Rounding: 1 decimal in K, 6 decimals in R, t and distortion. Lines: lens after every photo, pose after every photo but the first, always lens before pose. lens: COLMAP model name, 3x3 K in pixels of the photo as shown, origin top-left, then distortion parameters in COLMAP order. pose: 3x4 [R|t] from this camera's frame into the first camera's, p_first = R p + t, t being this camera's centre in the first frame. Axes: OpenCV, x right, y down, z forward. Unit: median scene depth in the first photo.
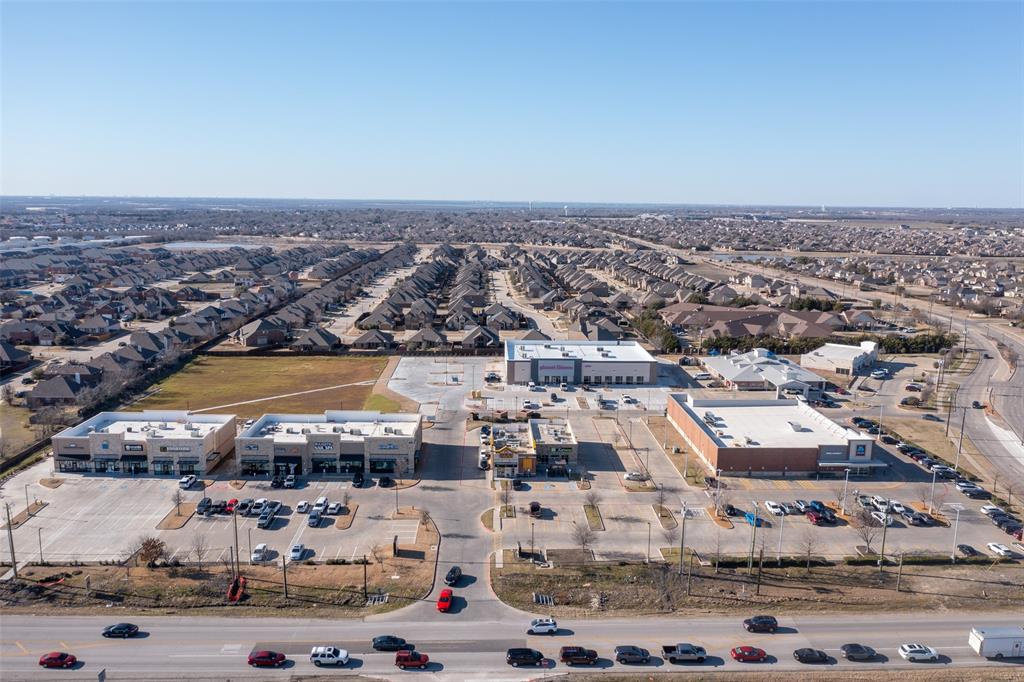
lens RADIAL K [[797.3, 0, 506.3], [0, 797.3, 342.7], [0, 0, 1]] dist [-0.024297, 0.015212]
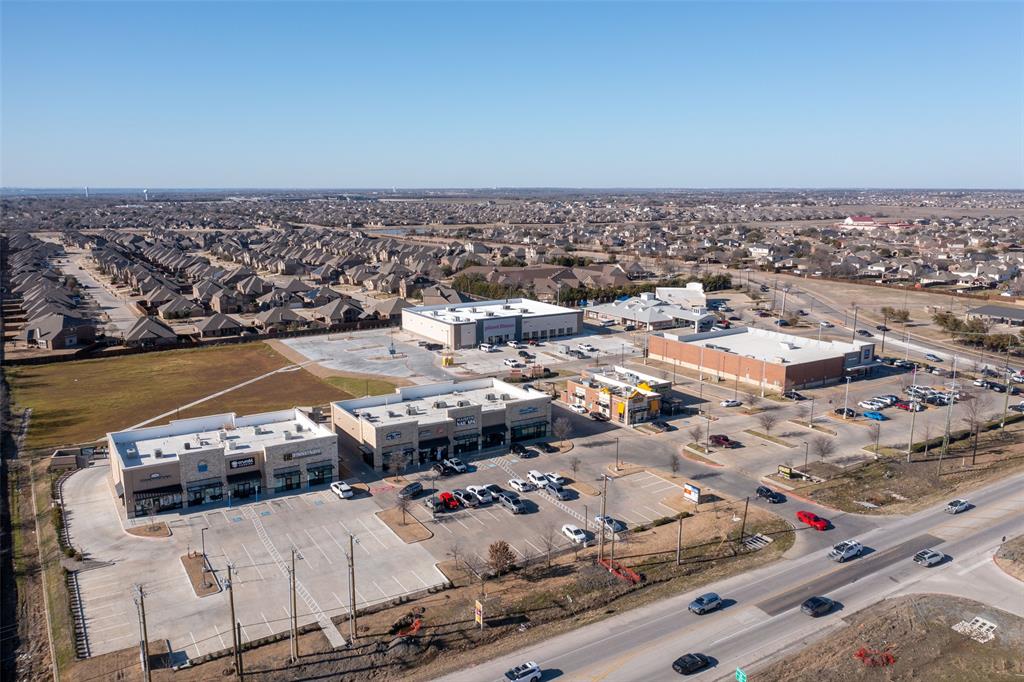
lens RADIAL K [[797.3, 0, 510.0], [0, 797.3, 338.1], [0, 0, 1]] dist [-0.024297, 0.015212]
pose [[0.860638, -0.104526, 0.498373, -0.604606], [0.097727, 0.994417, 0.039799, 0.011151], [-0.499751, 0.014452, 0.866049, 0.227310]]
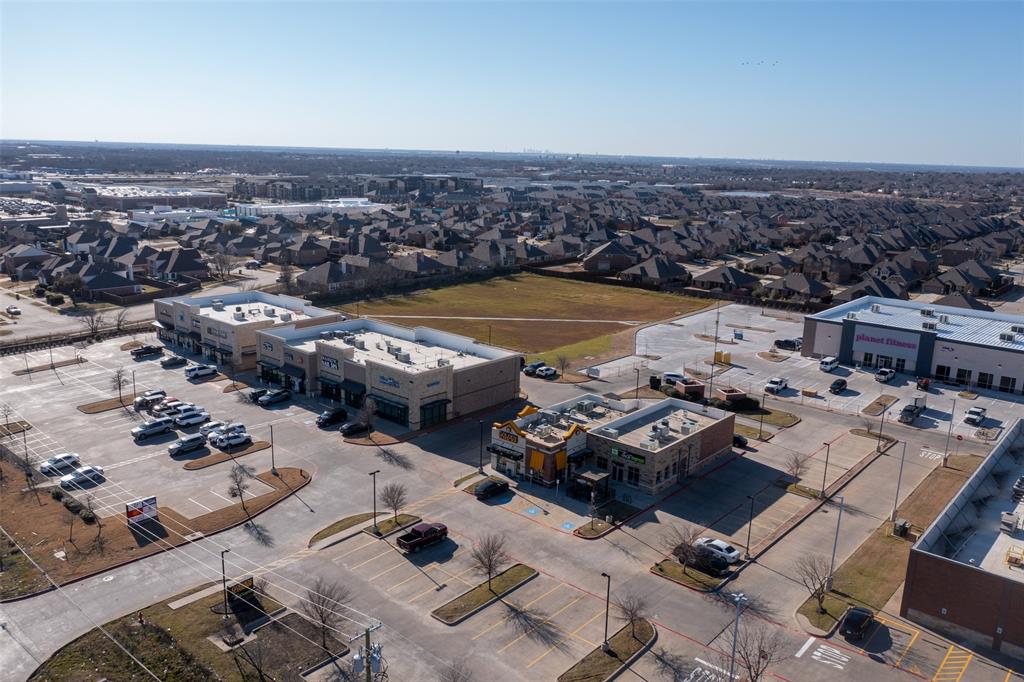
lens RADIAL K [[797.3, 0, 509.5], [0, 797.3, 342.9], [0, 0, 1]] dist [-0.024297, 0.015212]
pose [[0.733095, 0.164930, -0.659825, 0.357202], [-0.136955, 0.986077, 0.094318, 0.022647], [0.666194, 0.021222, 0.745476, 0.569784]]
